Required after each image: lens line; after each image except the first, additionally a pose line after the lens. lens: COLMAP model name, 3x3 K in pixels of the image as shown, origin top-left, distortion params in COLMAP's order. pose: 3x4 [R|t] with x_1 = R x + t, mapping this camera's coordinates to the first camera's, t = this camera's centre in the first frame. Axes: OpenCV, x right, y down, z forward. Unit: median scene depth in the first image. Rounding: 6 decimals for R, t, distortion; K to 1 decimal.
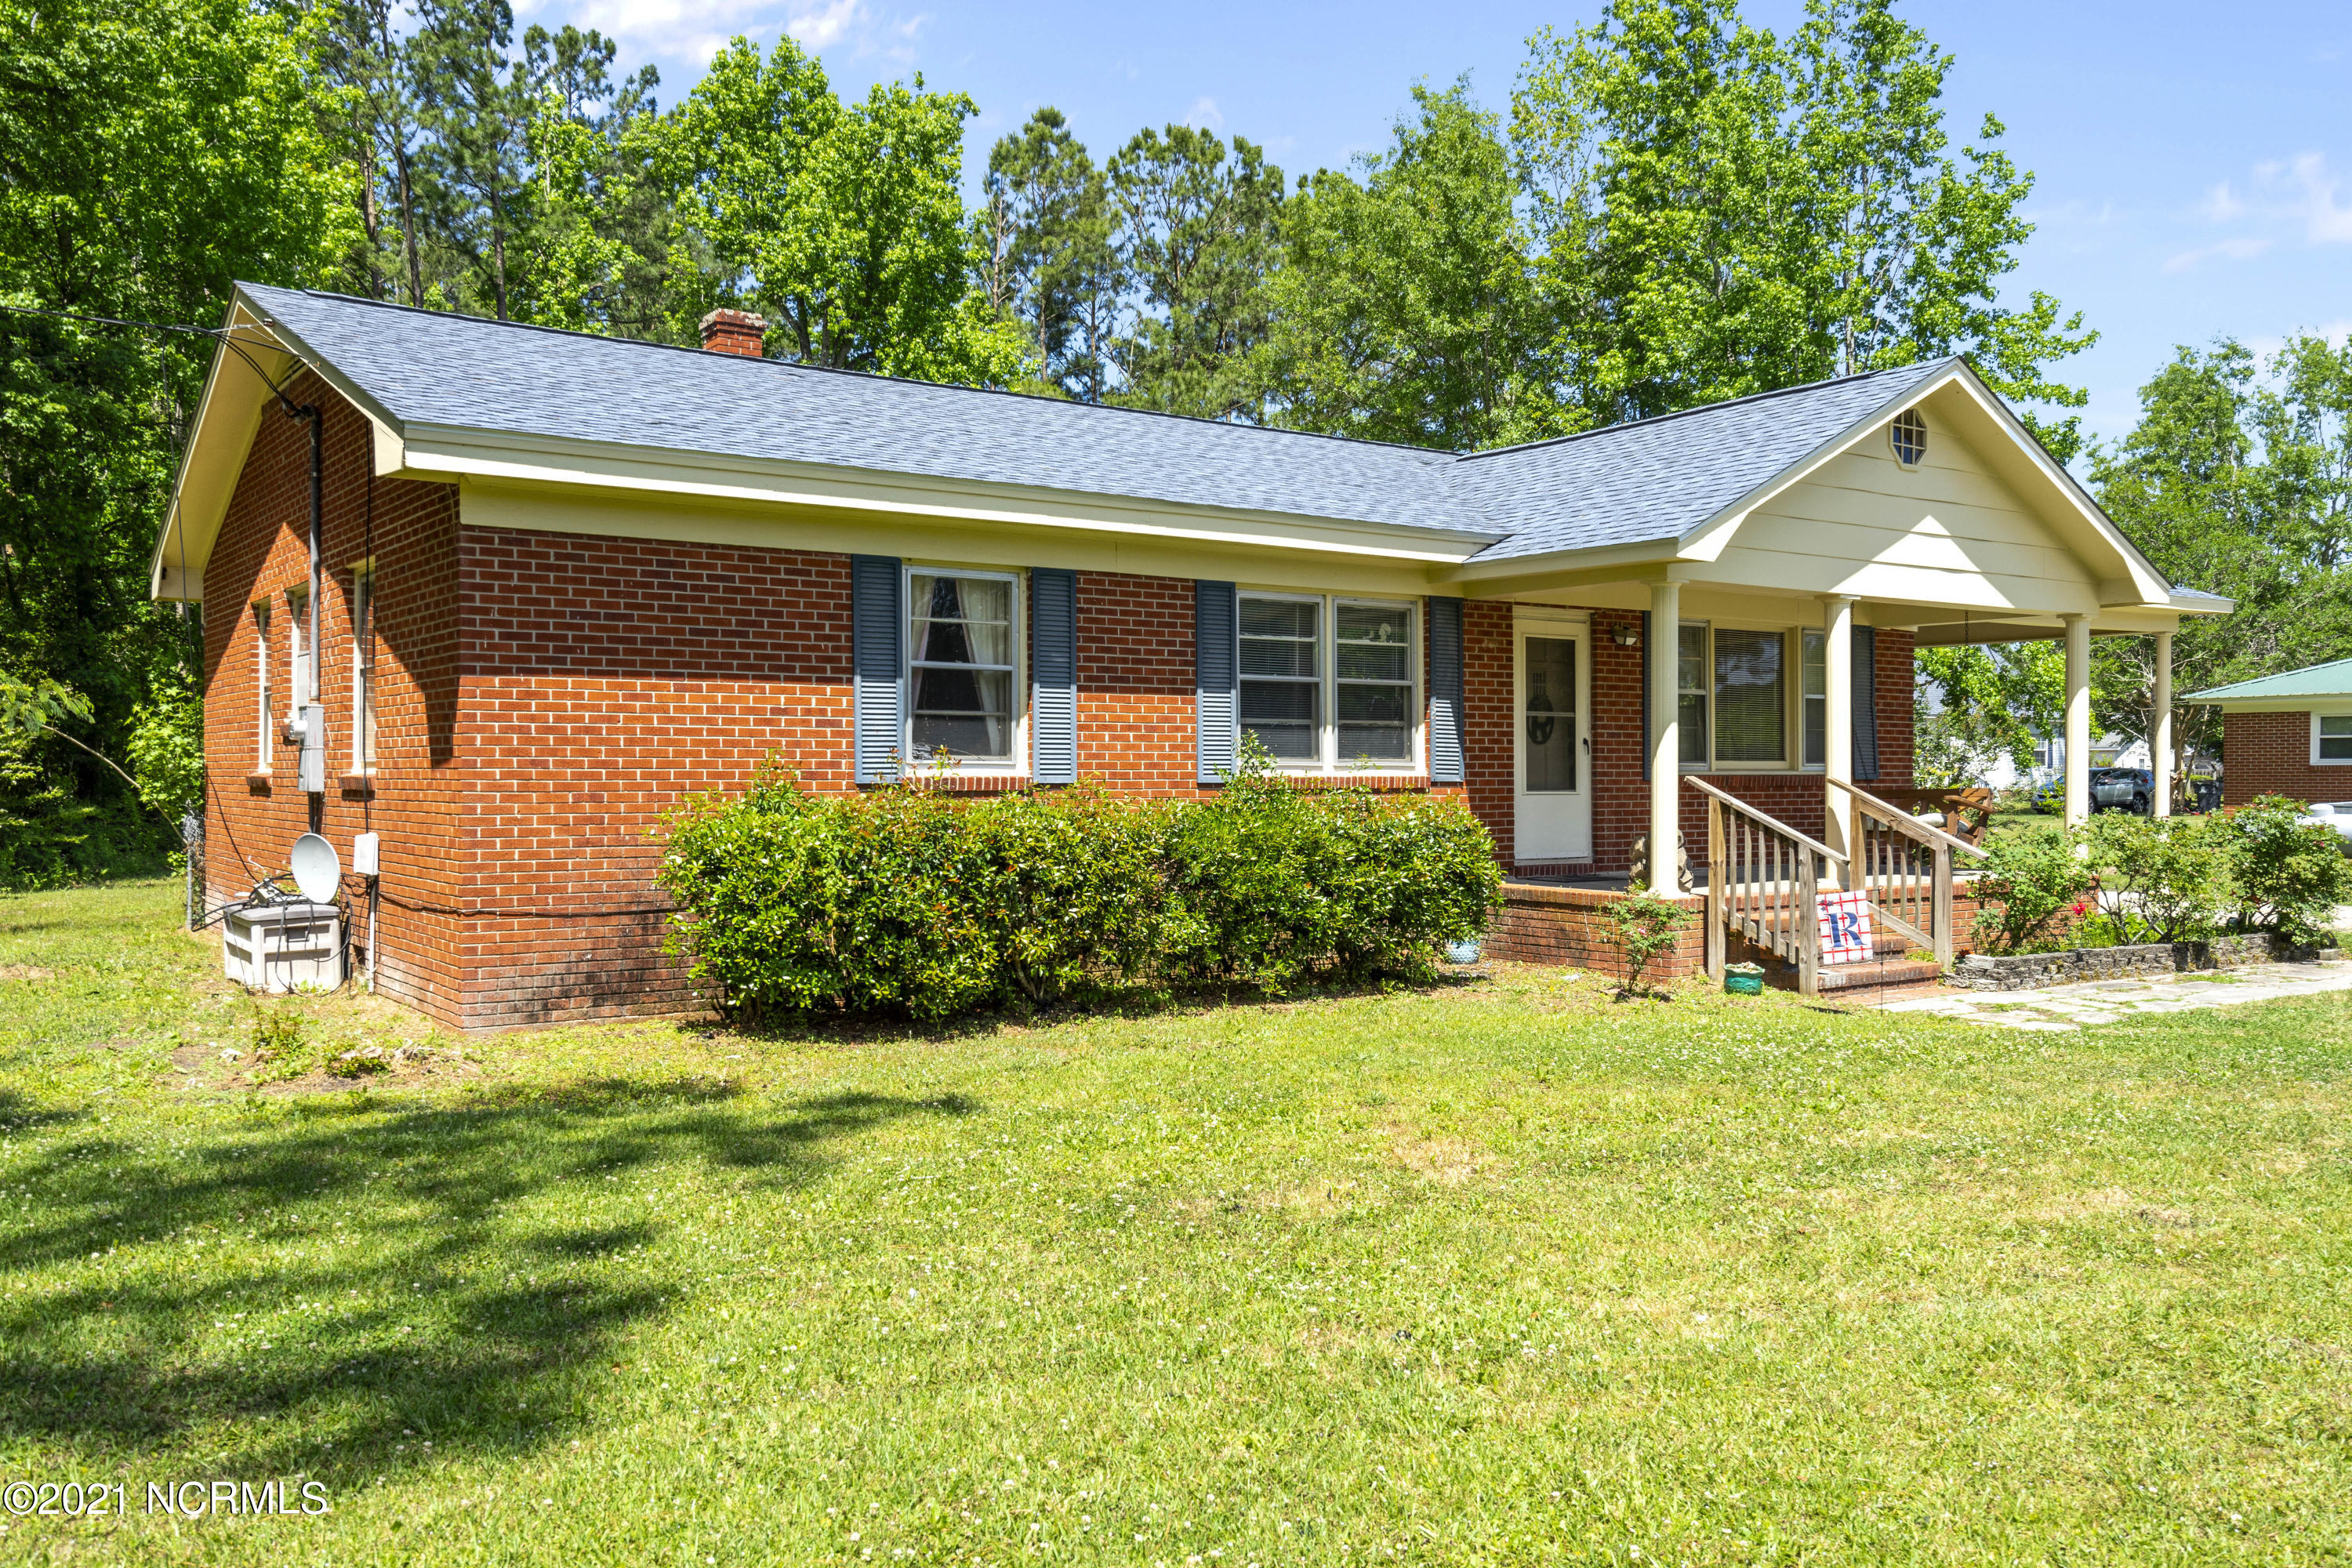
lens RADIAL K [[1917.0, 0, 1179.0], [0, 1917.0, 789.4], [0, 0, 1]] dist [0.014860, -0.014639]
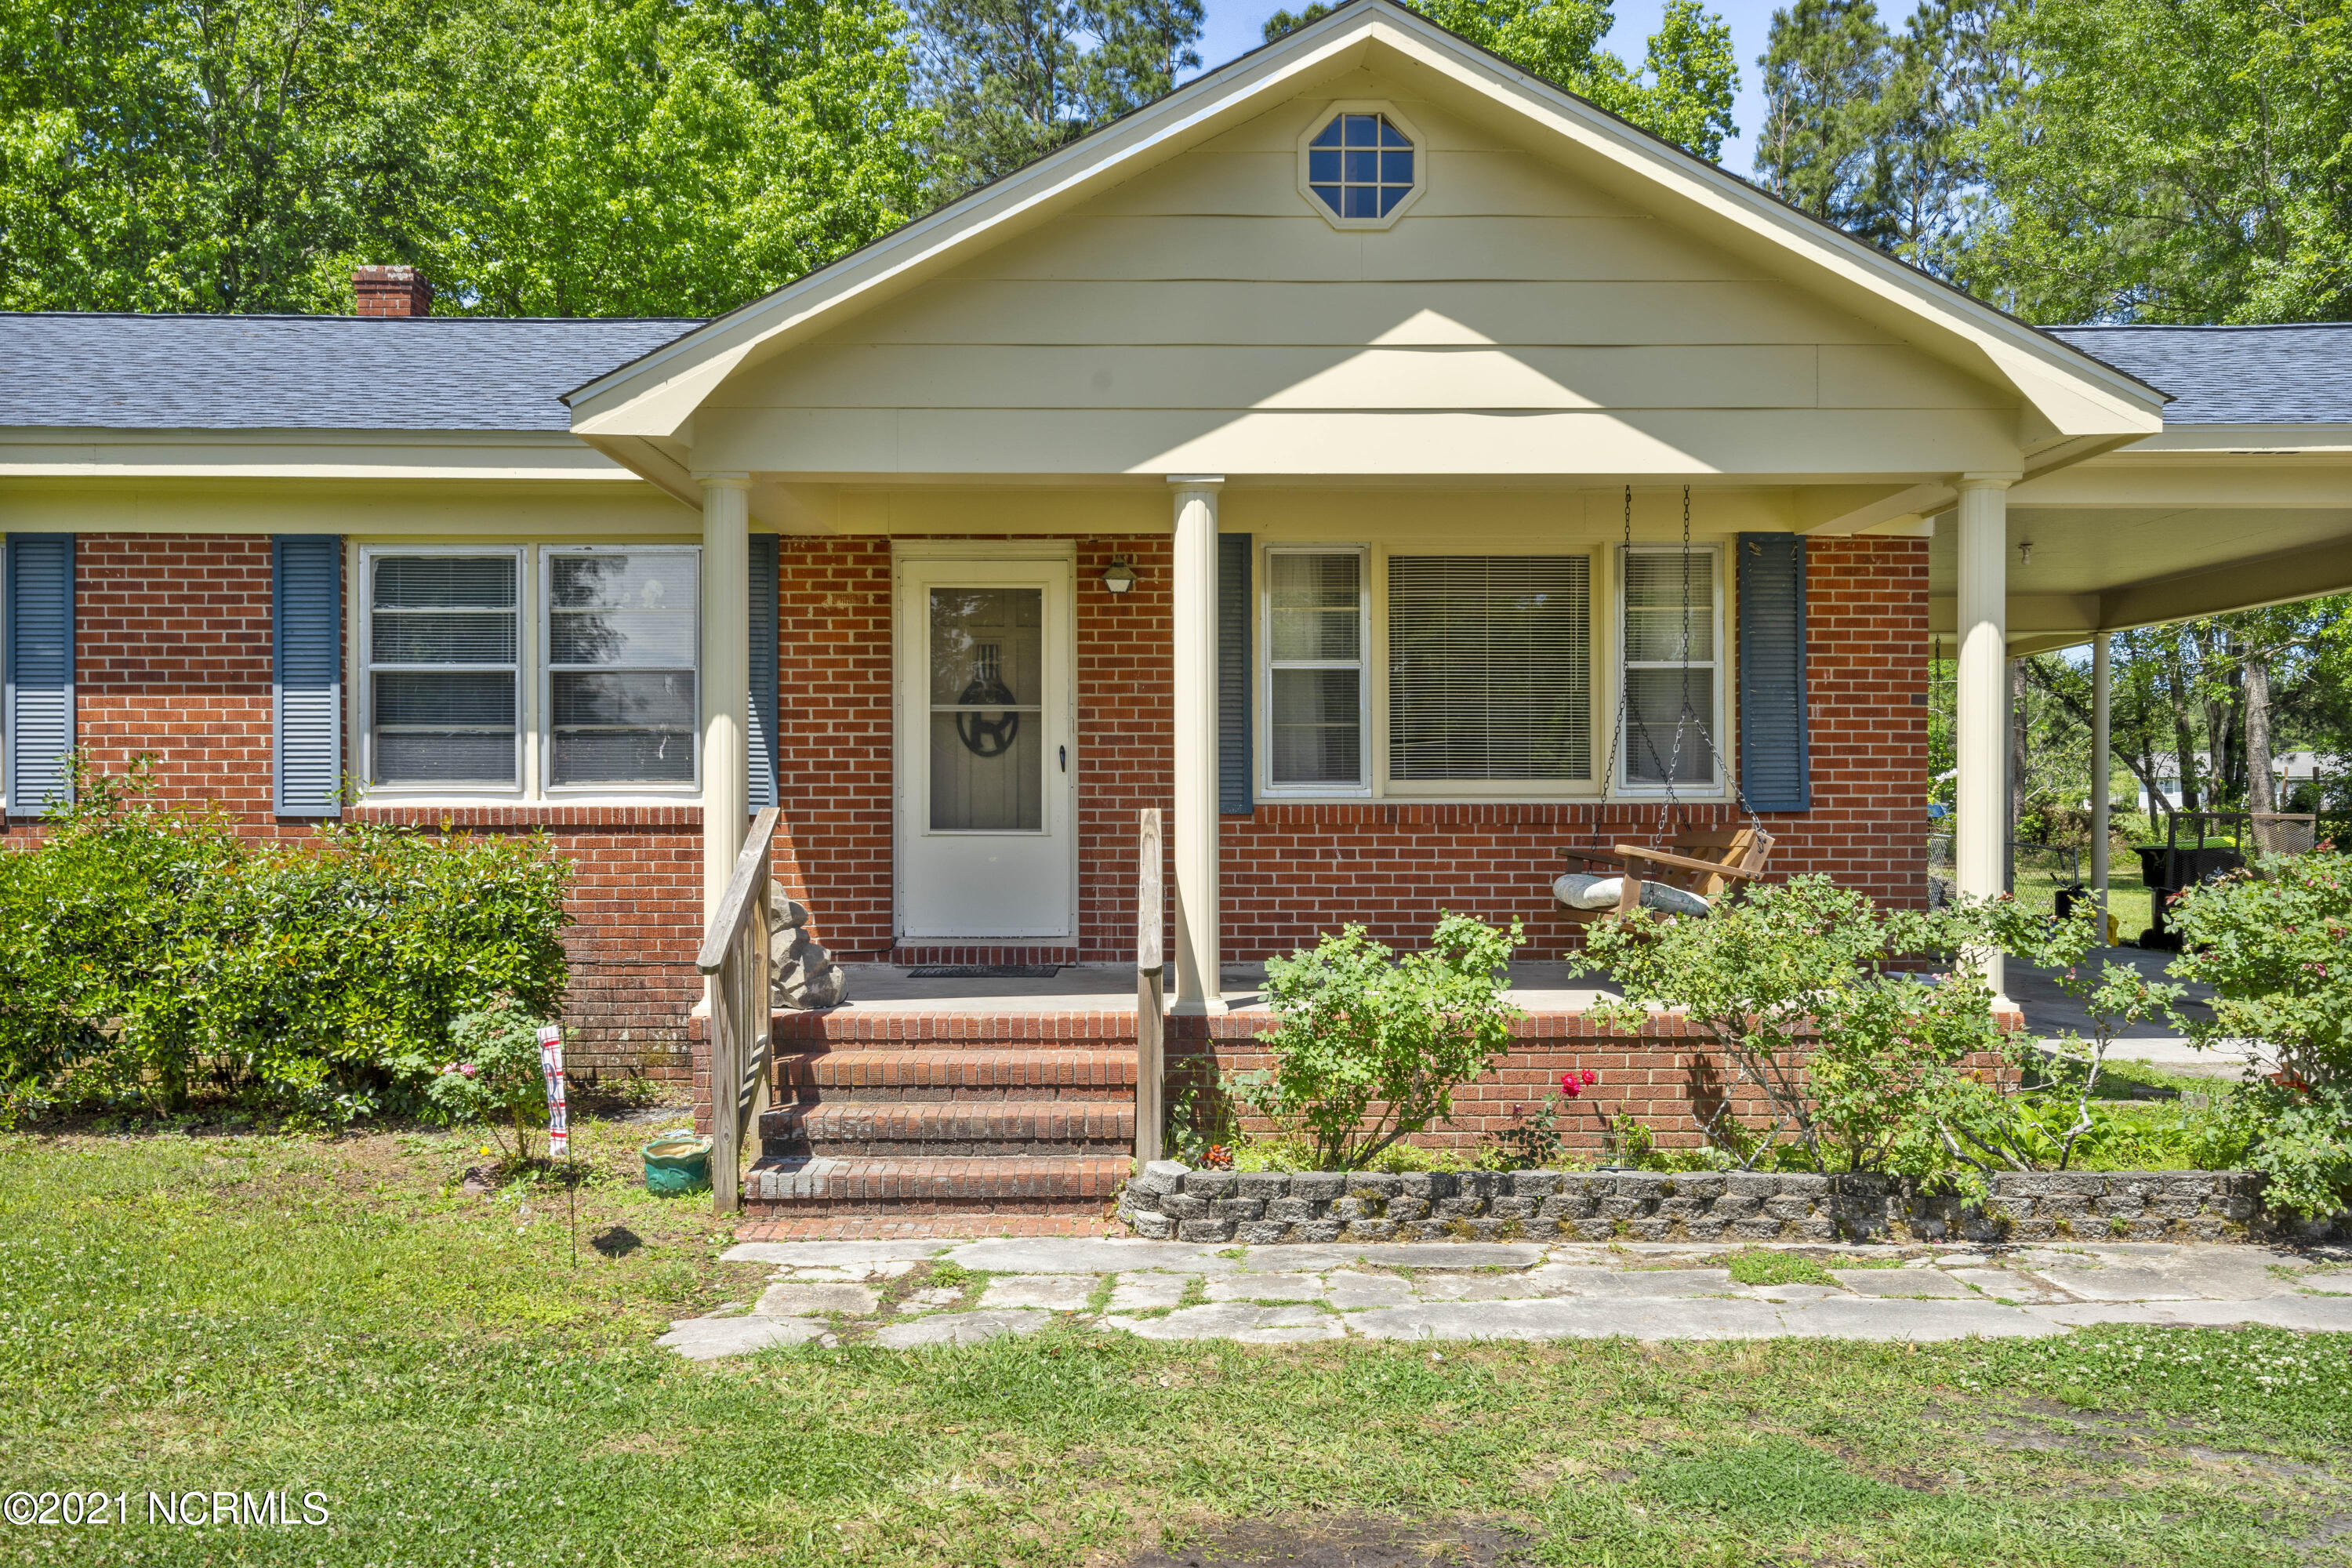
lens RADIAL K [[2054.1, 0, 1165.2], [0, 2054.1, 793.9], [0, 0, 1]] dist [0.012589, -0.004029]
pose [[0.819201, -0.002298, -0.573503, 0.659578], [-0.004064, 0.999944, -0.009812, -0.005069], [0.573493, 0.010368, 0.819145, 0.506233]]
